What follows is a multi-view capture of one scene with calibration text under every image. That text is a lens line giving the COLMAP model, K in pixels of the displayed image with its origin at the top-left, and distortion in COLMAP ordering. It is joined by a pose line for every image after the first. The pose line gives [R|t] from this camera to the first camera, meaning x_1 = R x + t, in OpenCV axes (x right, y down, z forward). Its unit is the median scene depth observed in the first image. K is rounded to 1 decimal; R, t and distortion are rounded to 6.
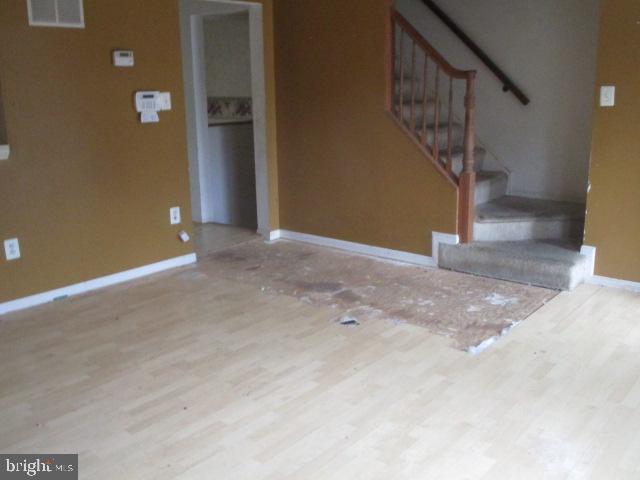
lens RADIAL K [[646.4, 0, 323.8], [0, 646.4, 241.0], [0, 0, 1]] dist [-0.037982, 0.000000]
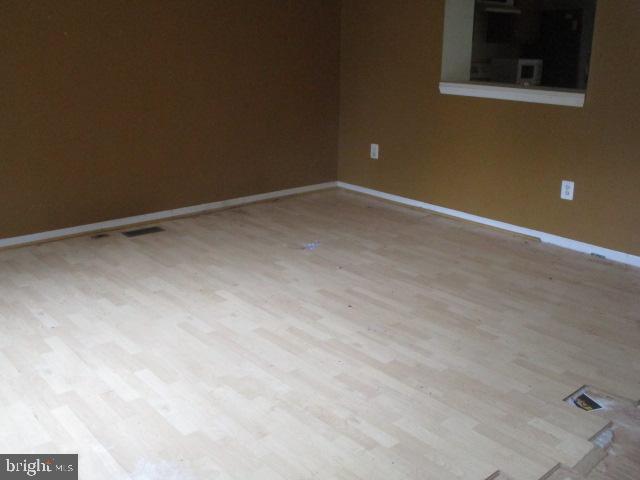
lens RADIAL K [[646.4, 0, 323.6], [0, 646.4, 238.0], [0, 0, 1]] dist [-0.037982, 0.000000]
pose [[-0.170232, 0.291122, -0.941419, 0.806101], [-0.246471, 0.912417, 0.326722, -0.214157], [0.954082, 0.287651, -0.083570, 0.929933]]
